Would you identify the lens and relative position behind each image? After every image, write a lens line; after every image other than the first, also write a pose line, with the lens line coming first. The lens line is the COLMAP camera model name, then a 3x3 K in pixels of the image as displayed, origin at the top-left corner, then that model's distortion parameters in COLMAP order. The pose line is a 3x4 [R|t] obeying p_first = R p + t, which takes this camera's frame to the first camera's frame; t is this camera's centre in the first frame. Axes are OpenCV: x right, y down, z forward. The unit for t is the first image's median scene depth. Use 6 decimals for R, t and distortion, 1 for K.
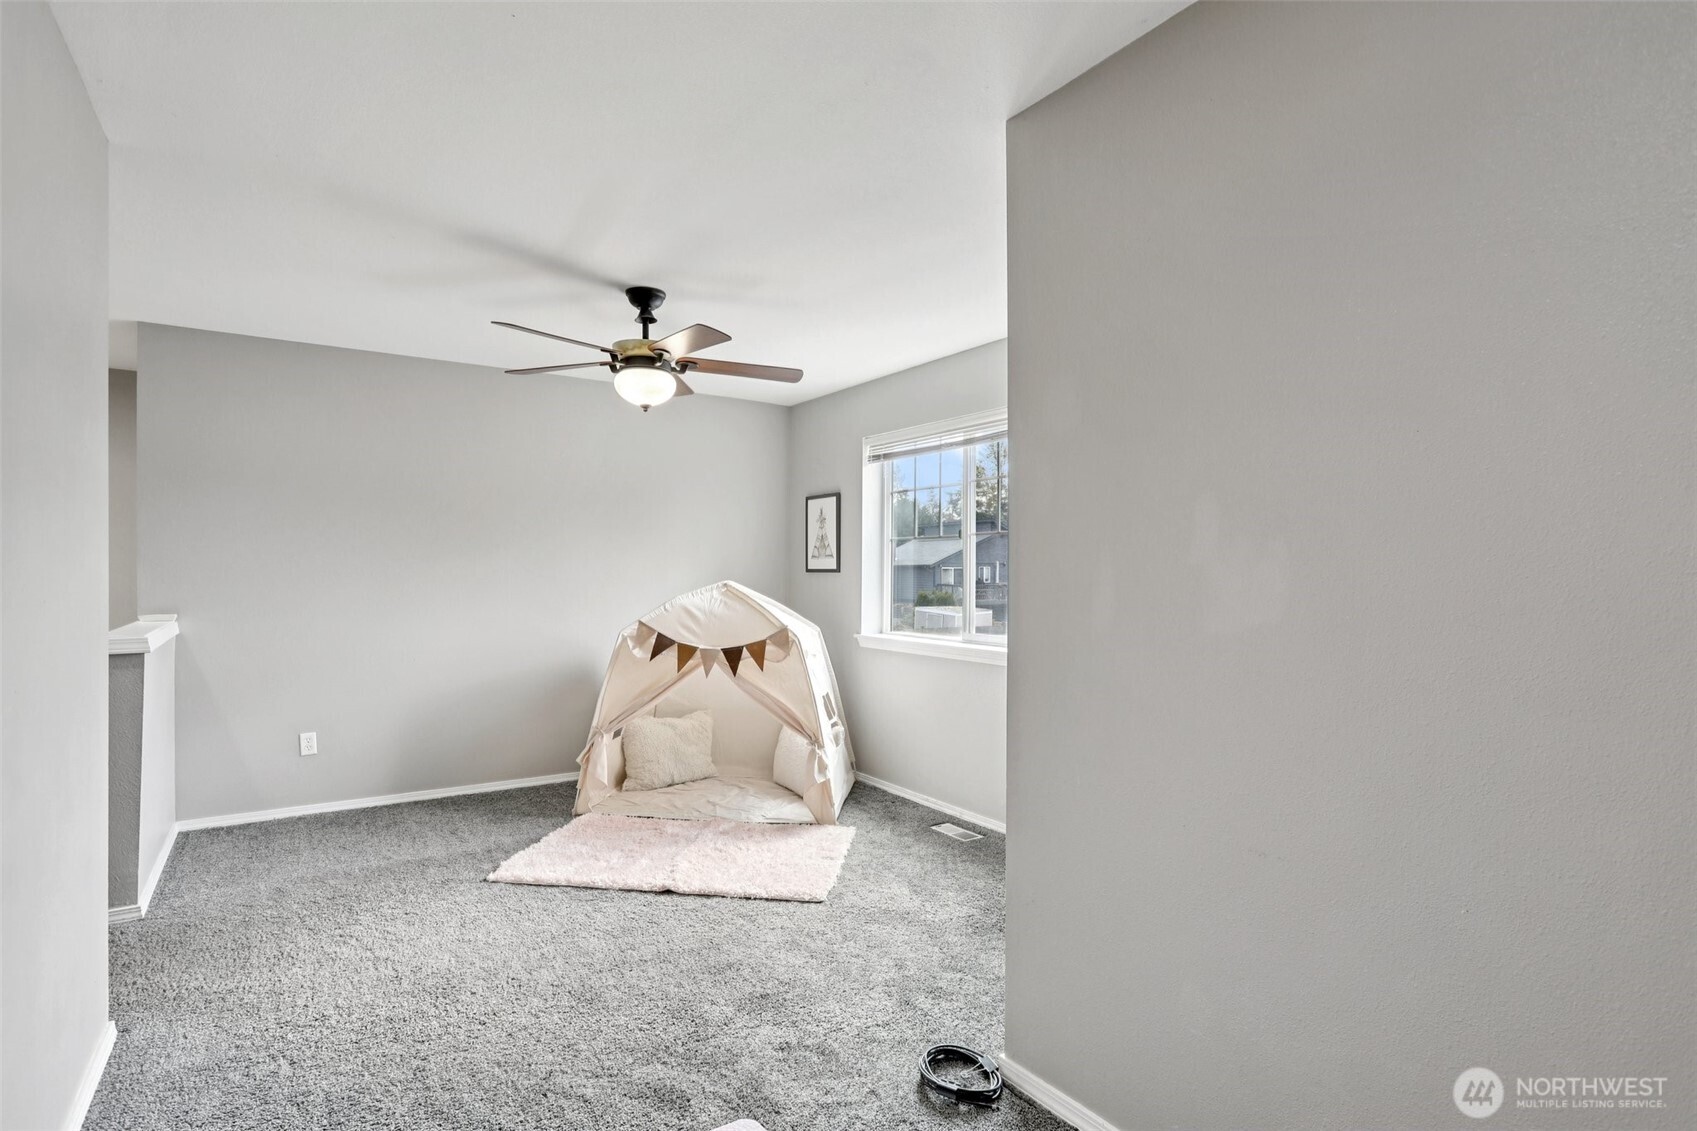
lens RADIAL K [[838.3, 0, 850.2], [0, 838.3, 570.3], [0, 0, 1]] dist [-0.002584, -0.000437]
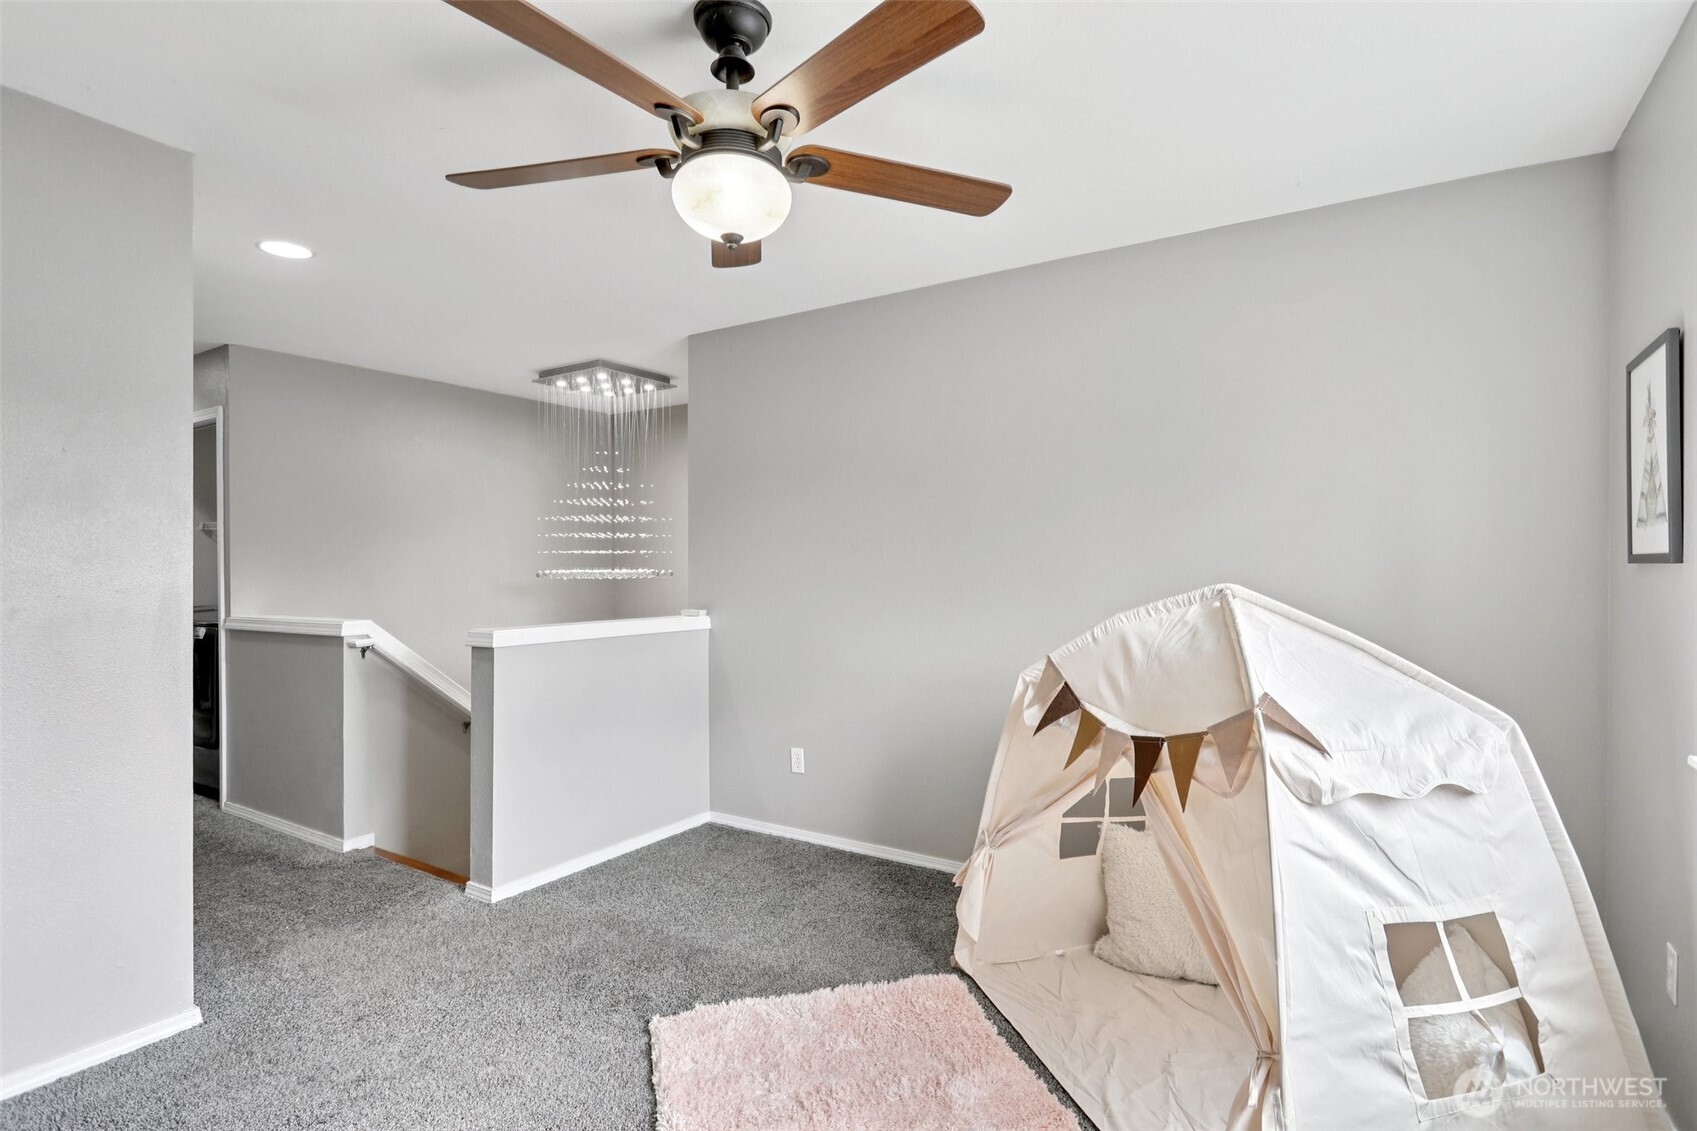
lens RADIAL K [[838.3, 0, 850.2], [0, 838.3, 570.3], [0, 0, 1]] dist [-0.002584, -0.000437]
pose [[0.410811, -0.003613, -0.911713, 0.189718], [0.005753, 0.999983, -0.001370, 0.004983], [0.911702, -0.004683, 0.410825, 0.667123]]
